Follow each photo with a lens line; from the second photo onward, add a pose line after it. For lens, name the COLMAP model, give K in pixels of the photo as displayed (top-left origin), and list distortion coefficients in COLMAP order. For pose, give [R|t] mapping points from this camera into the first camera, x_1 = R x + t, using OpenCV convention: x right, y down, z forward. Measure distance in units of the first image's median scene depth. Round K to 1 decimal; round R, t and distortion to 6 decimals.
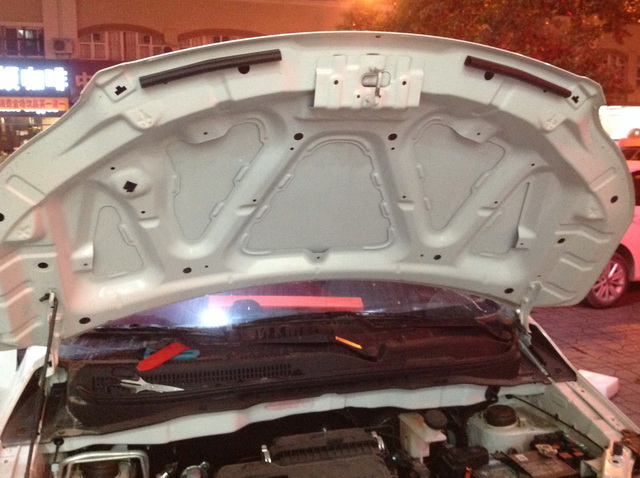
lens RADIAL K [[655.1, 0, 320.0], [0, 655.1, 239.0], [0, 0, 1]] dist [0.194399, -0.544441]
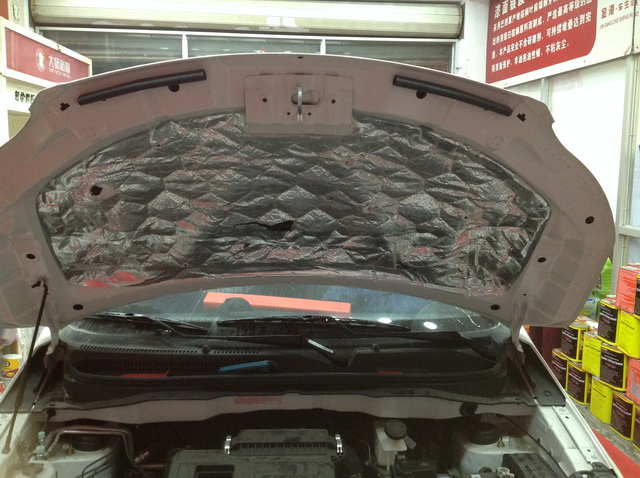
lens RADIAL K [[652.9, 0, 320.0], [0, 652.9, 239.0], [0, 0, 1]] dist [0.160721, -0.359207]
pose [[0.977445, 0.050919, -0.204962, 0.255935], [-0.049802, 0.998703, 0.010607, -0.022955], [0.205236, -0.000160, 0.978712, -0.008521]]
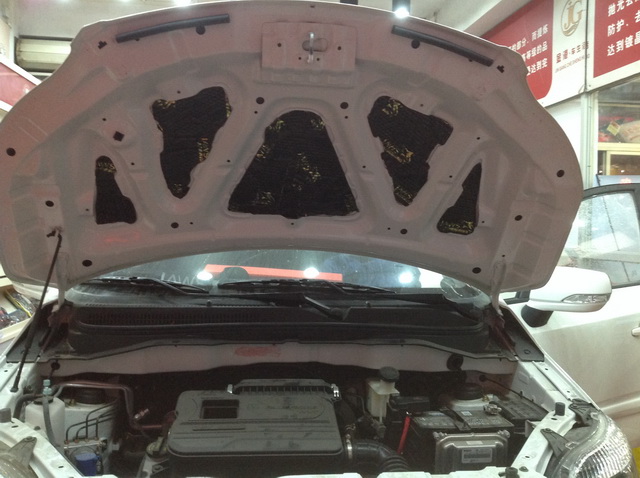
lens RADIAL K [[655.1, 0, 320.0], [0, 655.1, 239.0], [0, 0, 1]] dist [0.194399, -0.544441]
pose [[0.987552, 0.033728, -0.153631, 0.223315], [-0.053202, 0.990796, -0.124468, 0.196259], [0.148019, 0.131092, 0.980258, -0.095409]]
